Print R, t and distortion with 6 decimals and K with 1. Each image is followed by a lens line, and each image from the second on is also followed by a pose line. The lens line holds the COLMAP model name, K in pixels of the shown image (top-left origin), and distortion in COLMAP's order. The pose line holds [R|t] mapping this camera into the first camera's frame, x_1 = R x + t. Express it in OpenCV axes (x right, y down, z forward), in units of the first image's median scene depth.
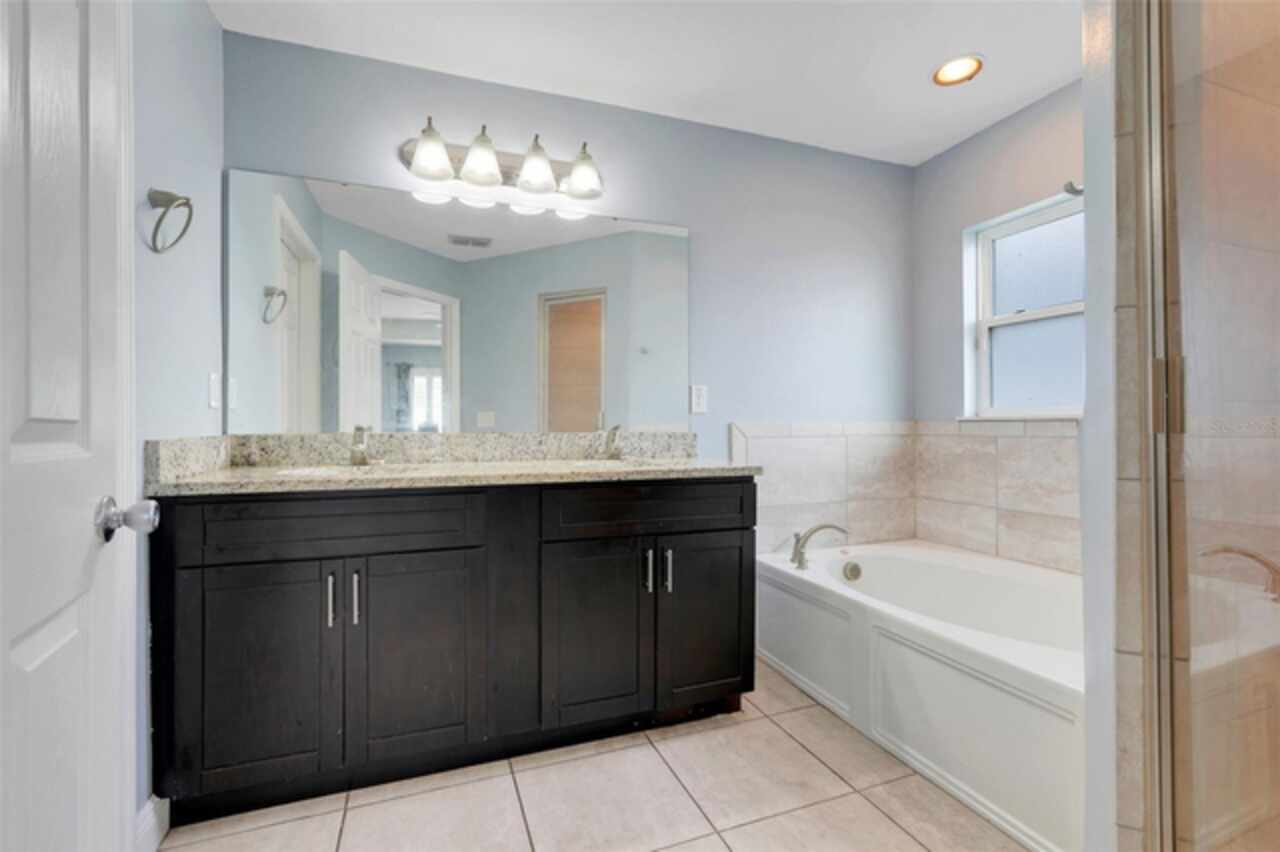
lens RADIAL K [[567.3, 0, 642.0], [0, 567.3, 426.0], [0, 0, 1]] dist [0.002698, 0.000439]
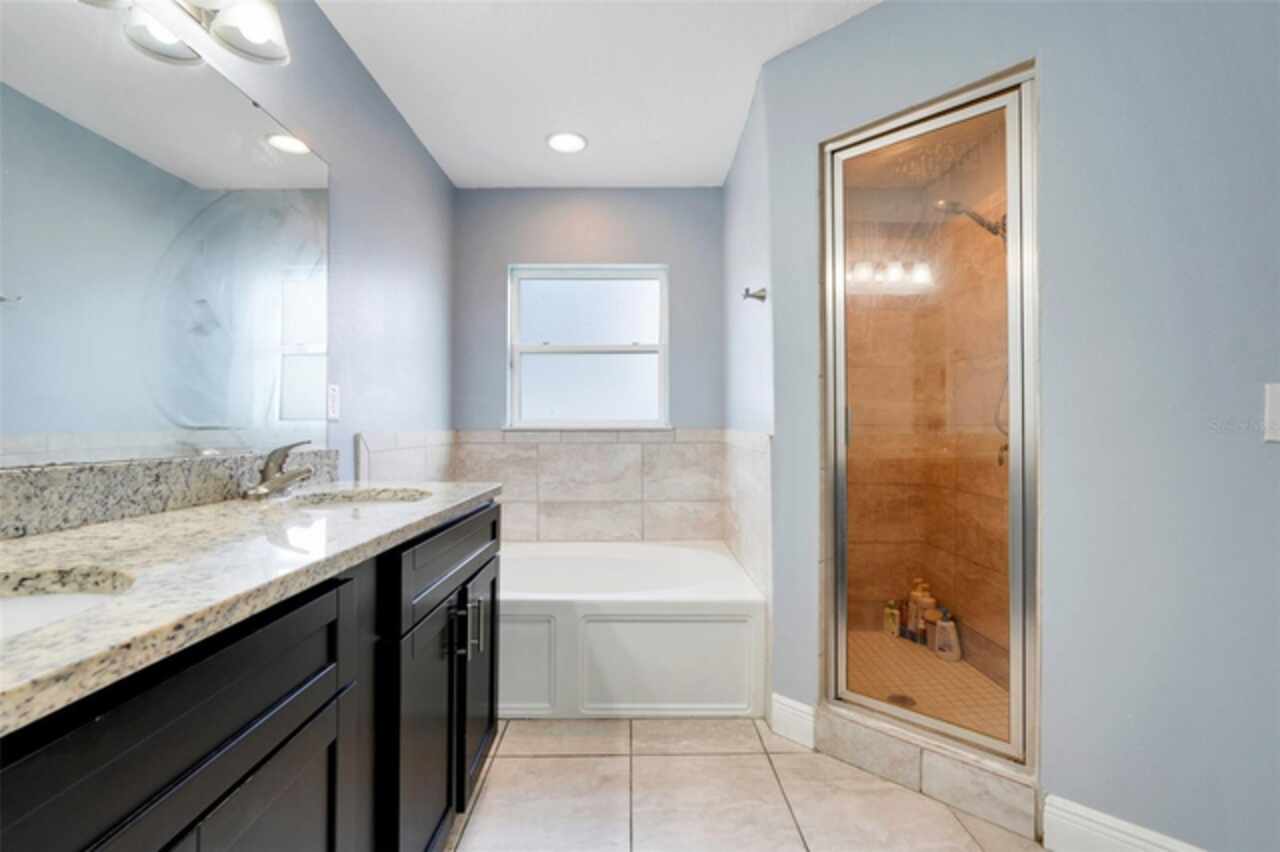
lens RADIAL K [[567.3, 0, 642.1], [0, 567.3, 423.7], [0, 0, 1]] dist [0.002698, 0.000439]
pose [[0.338913, 0.009114, 0.940774, -0.474408], [-0.004831, 0.999957, -0.007947, -0.016386], [-0.940805, -0.001851, 0.338942, 0.392267]]
